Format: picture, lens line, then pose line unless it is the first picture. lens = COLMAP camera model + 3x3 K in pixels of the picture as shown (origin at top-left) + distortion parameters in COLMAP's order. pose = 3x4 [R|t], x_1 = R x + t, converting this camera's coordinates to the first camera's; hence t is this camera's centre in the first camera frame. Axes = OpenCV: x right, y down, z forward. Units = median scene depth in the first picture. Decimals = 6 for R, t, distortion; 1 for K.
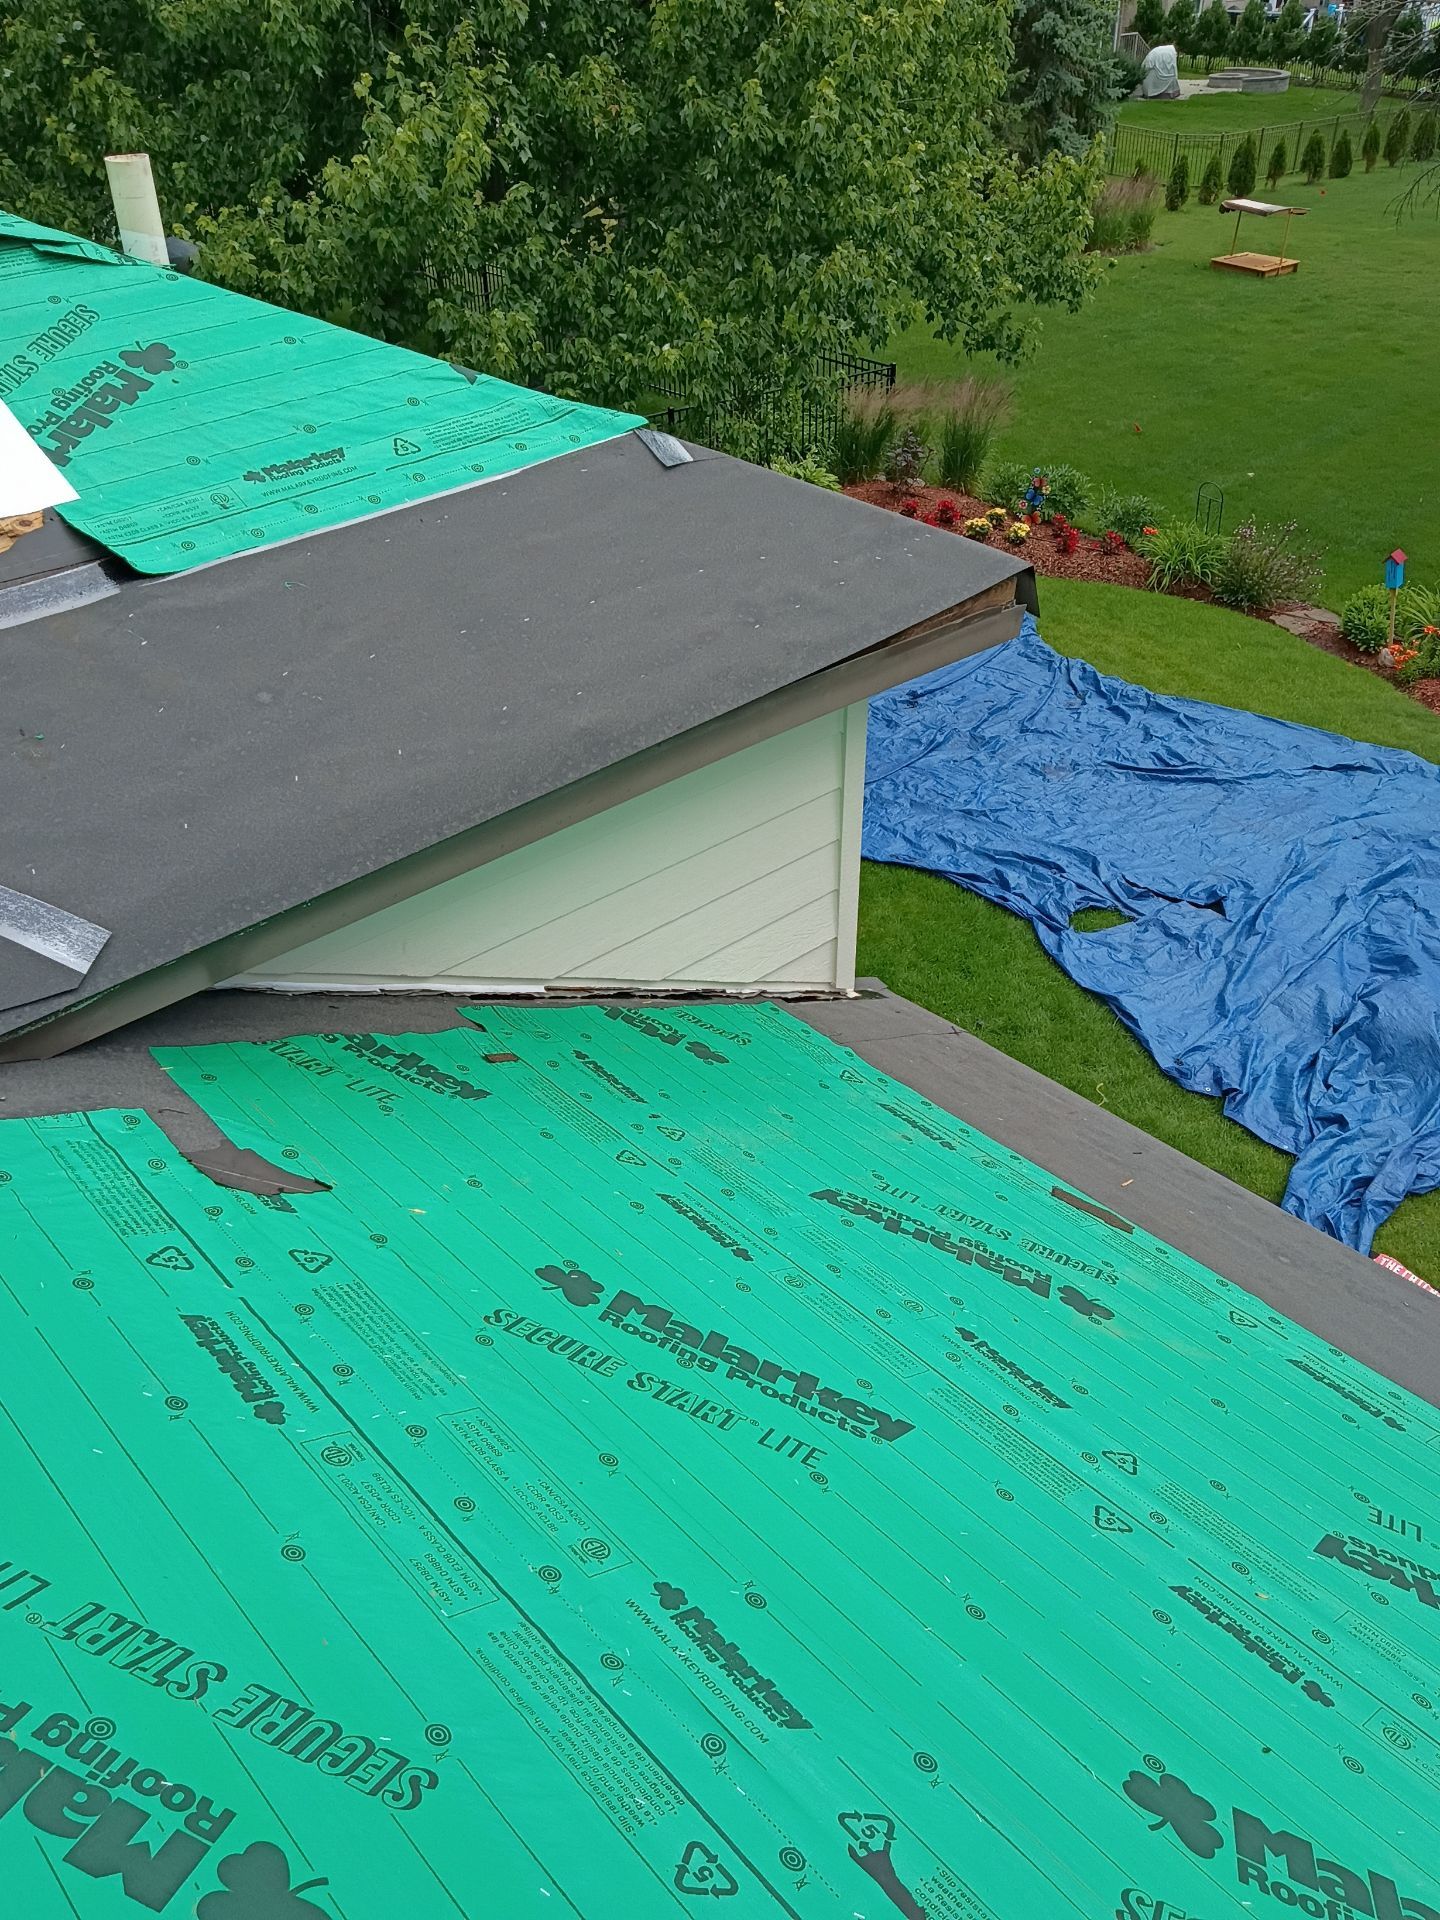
lens RADIAL K [[1599.0, 0, 720.0], [0, 1599.0, 960.0], [0, 0, 1]] dist [0.021815, -0.018860]
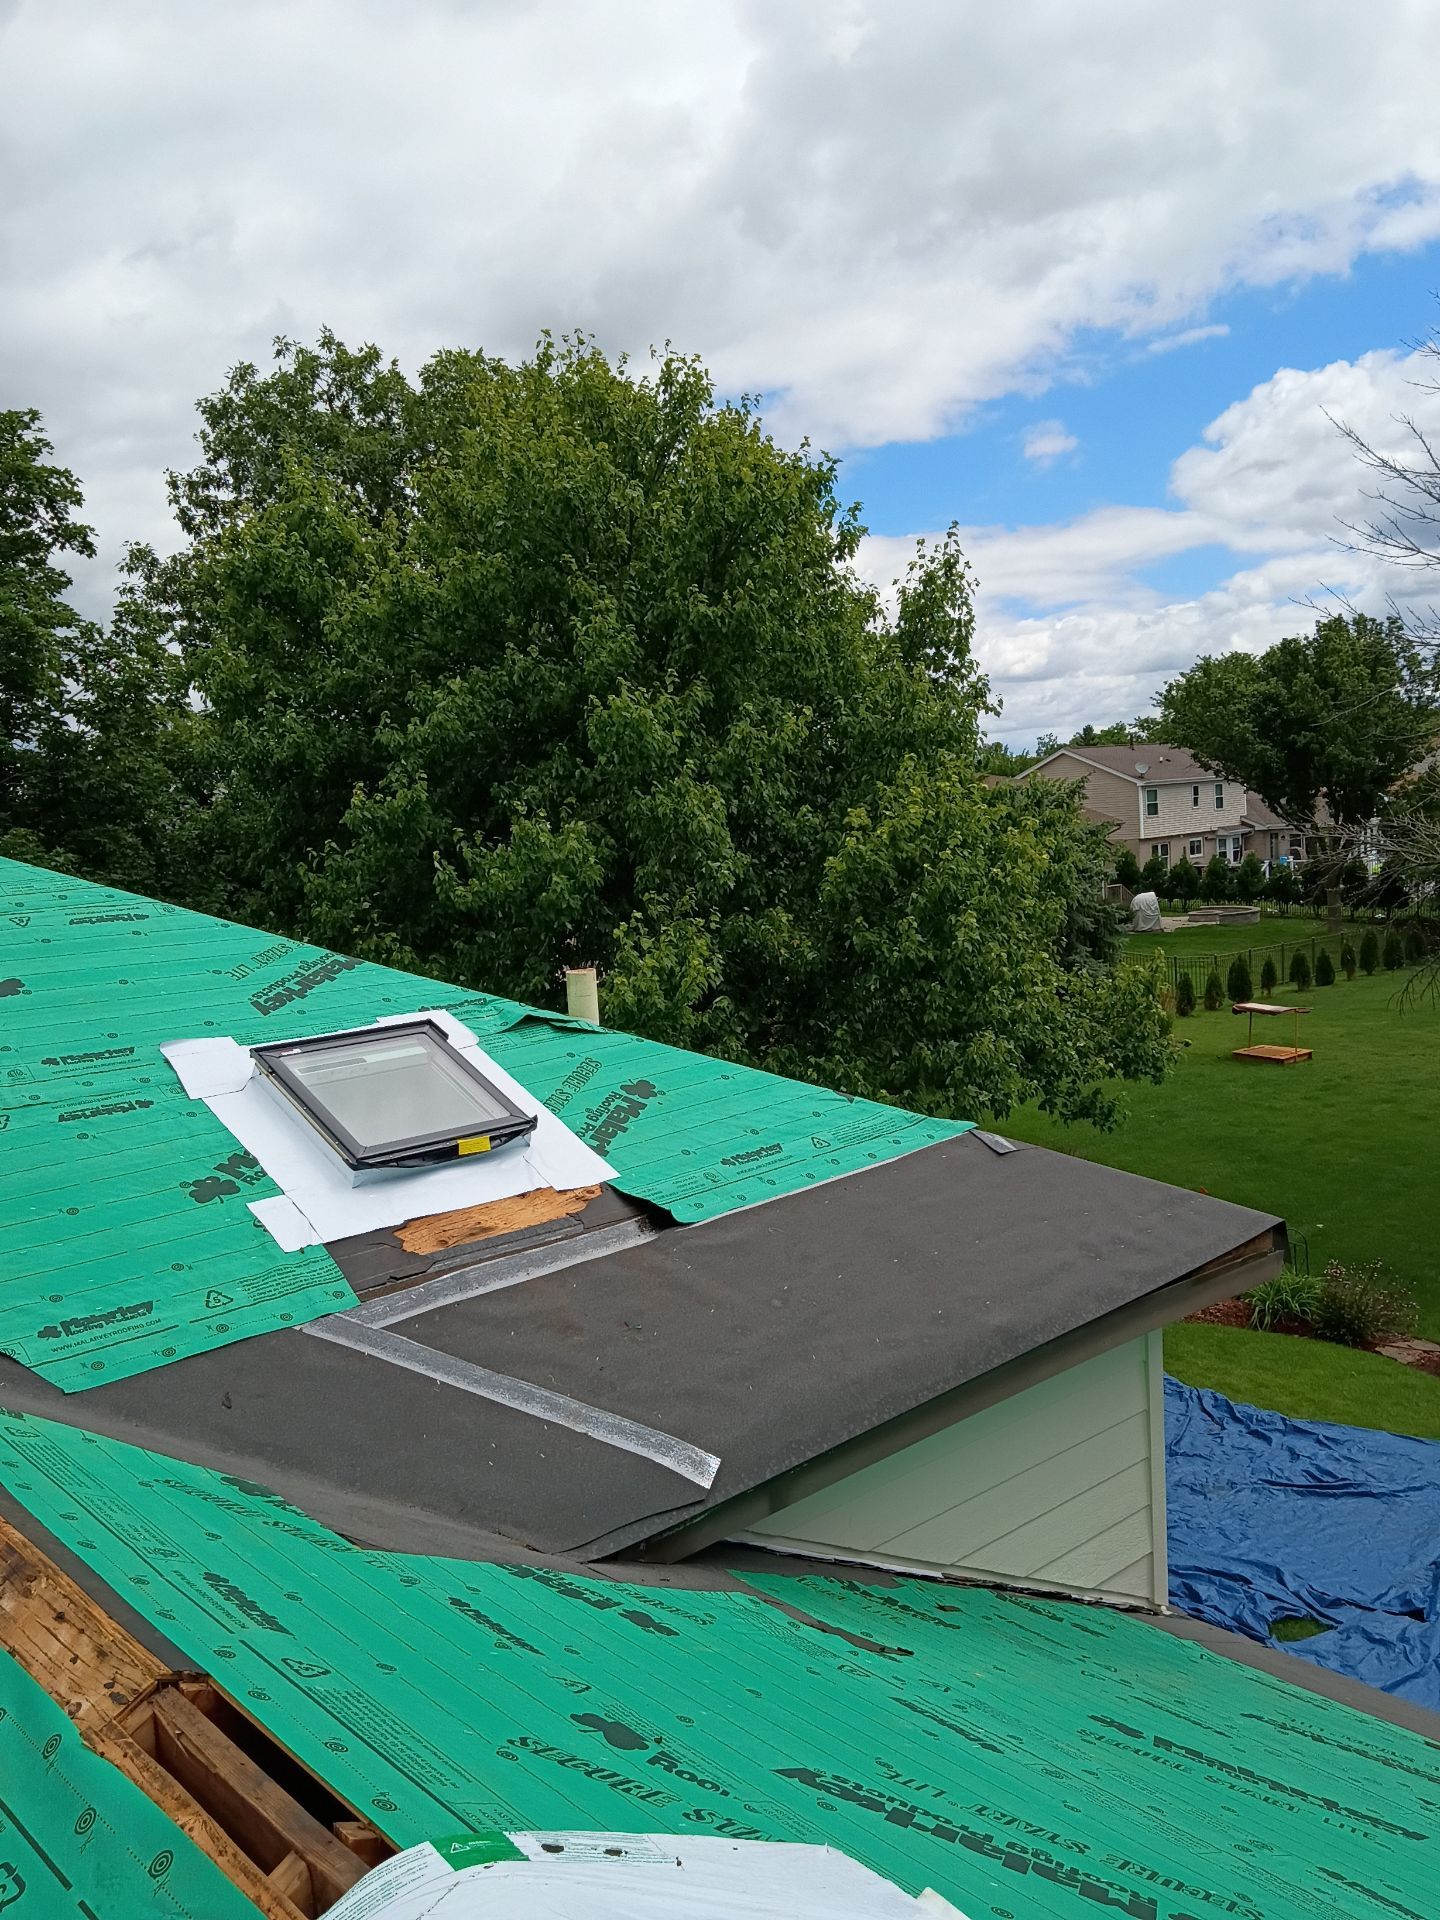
lens RADIAL K [[1599.0, 0, 720.0], [0, 1599.0, 960.0], [0, 0, 1]] dist [0.021815, -0.018860]
pose [[0.999026, -0.040723, -0.017015, -0.077381], [0.028047, 0.883461, -0.467664, 0.054796], [0.034077, 0.466731, 0.883742, -0.086432]]
